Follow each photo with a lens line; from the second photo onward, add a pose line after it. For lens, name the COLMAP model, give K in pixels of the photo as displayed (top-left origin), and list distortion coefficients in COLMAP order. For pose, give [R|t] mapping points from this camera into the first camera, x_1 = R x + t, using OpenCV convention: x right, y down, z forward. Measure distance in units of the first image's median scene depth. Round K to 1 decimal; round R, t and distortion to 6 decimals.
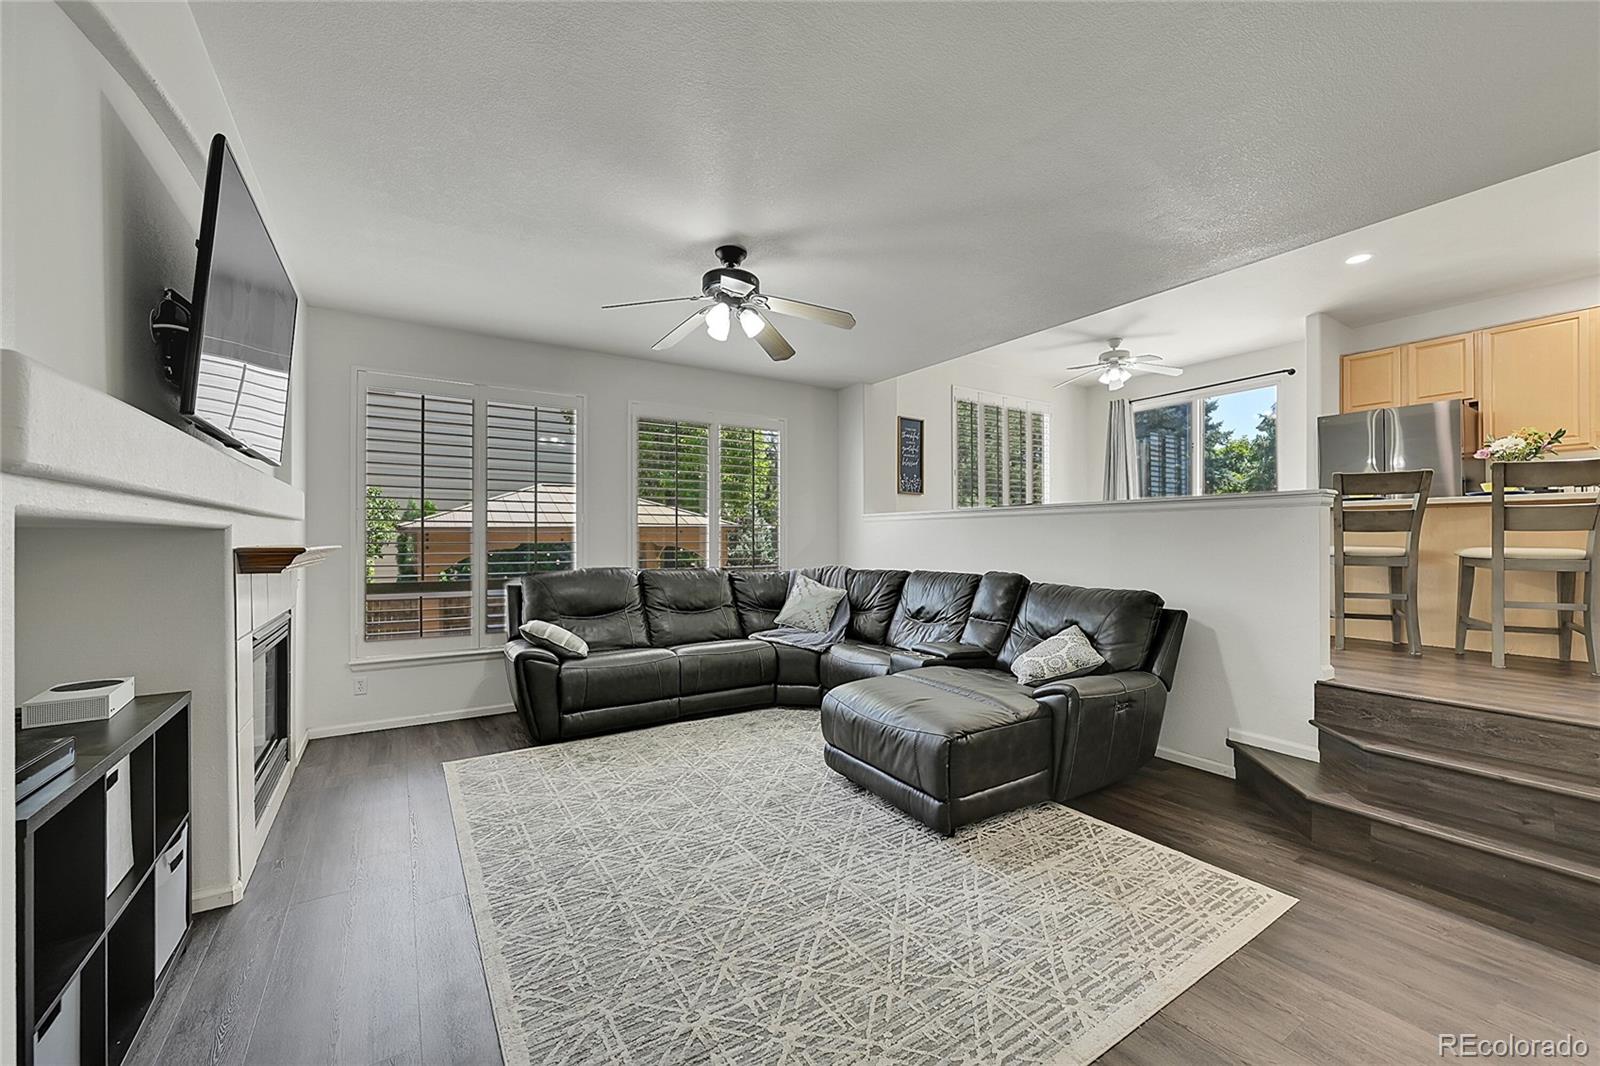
lens RADIAL K [[631.5, 0, 810.8], [0, 631.5, 535.3], [0, 0, 1]] dist [-0.002527, 0.000555]
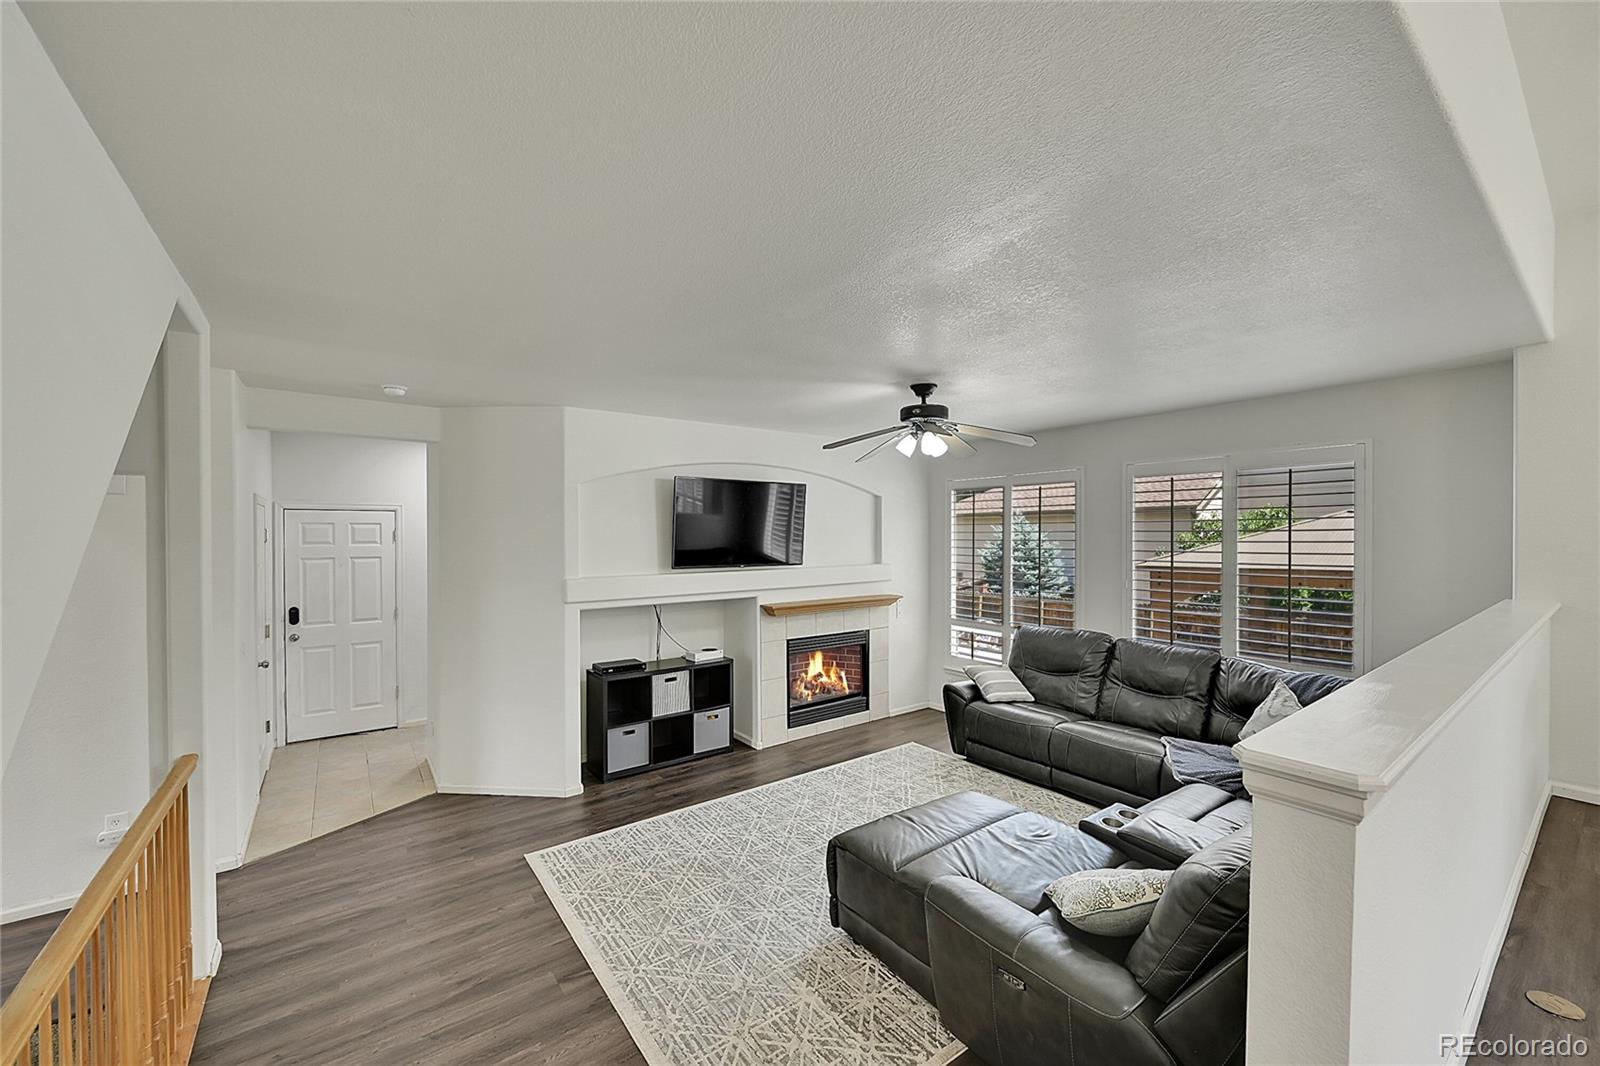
lens RADIAL K [[631.5, 0, 807.1], [0, 631.5, 538.4], [0, 0, 1]] dist [-0.002527, 0.000555]
pose [[0.063591, 0.008475, -0.997940, 0.713243], [0.010658, 0.999901, 0.009171, -0.119645], [0.997919, -0.011219, 0.063495, 0.480964]]
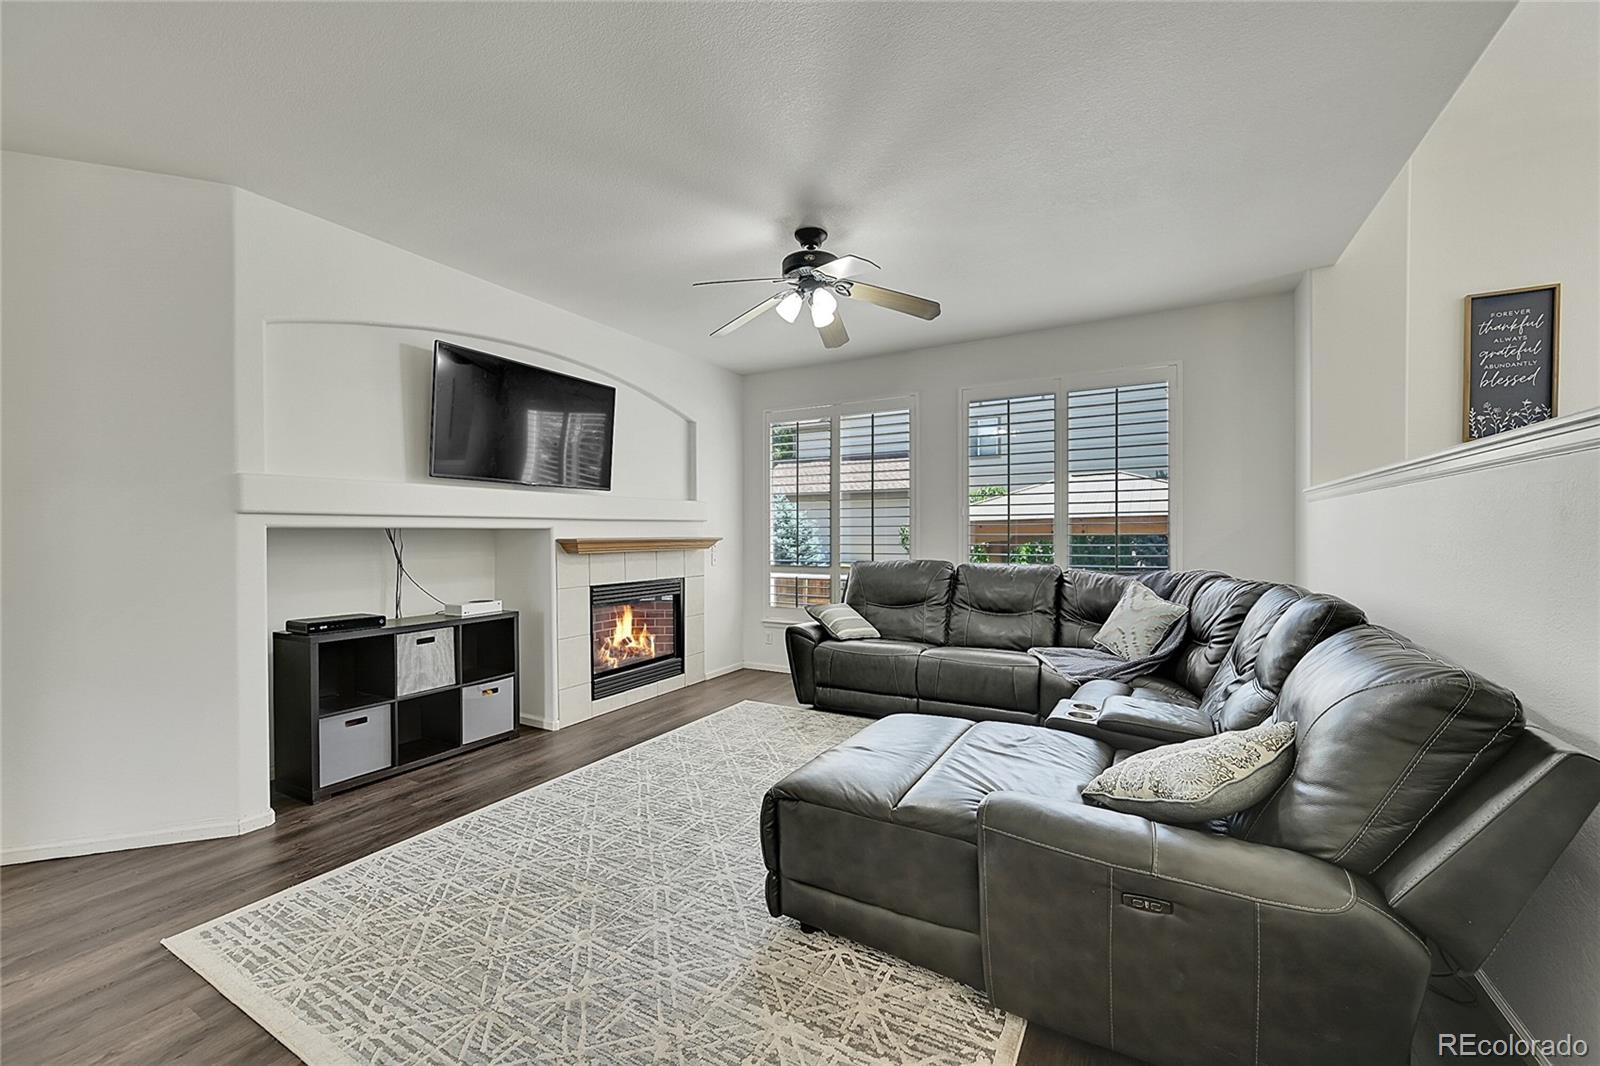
lens RADIAL K [[631.5, 0, 807.8], [0, 631.5, 539.0], [0, 0, 1]] dist [-0.002527, 0.000555]
pose [[0.465328, 0.006668, -0.885113, 0.495103], [0.011266, 0.999846, 0.013456, 0.001550], [0.885066, -0.016233, 0.465182, 0.371354]]
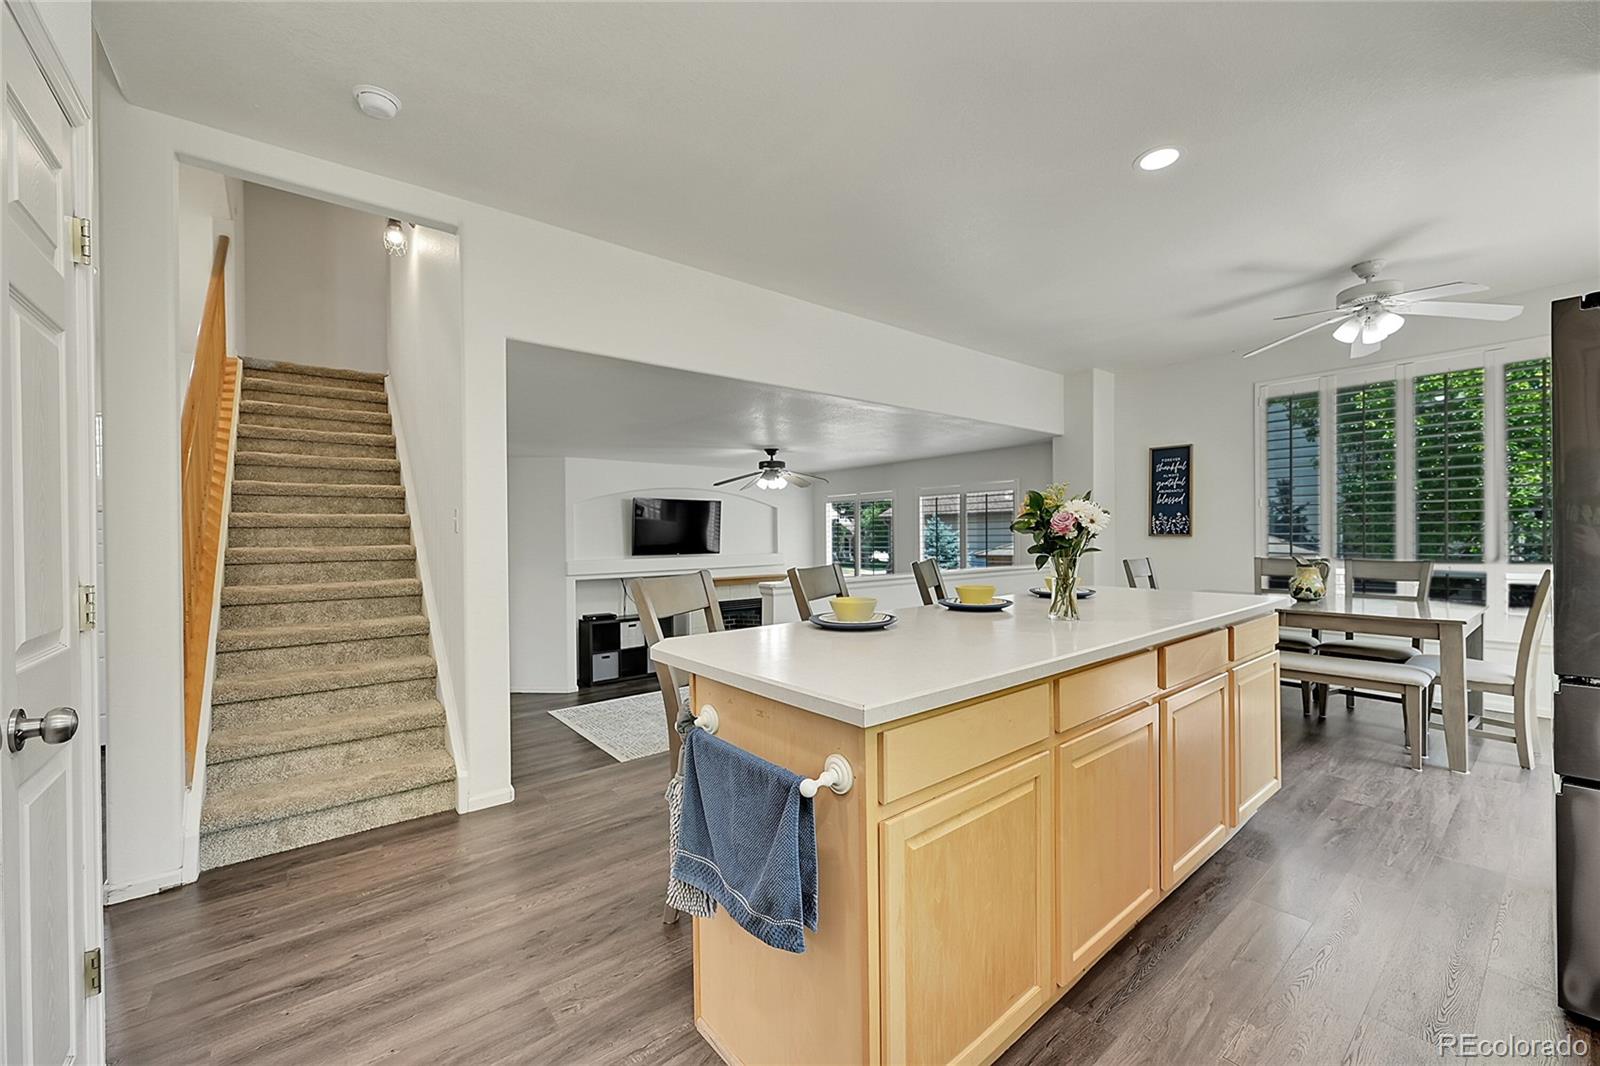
lens RADIAL K [[631.5, 0, 809.5], [0, 631.5, 535.6], [0, 0, 1]] dist [-0.002527, 0.000555]
pose [[0.103940, 0.000617, -0.994583, 1.360833], [0.018242, 0.999830, 0.002527, -0.111186], [0.994416, -0.018406, 0.103911, 0.615454]]
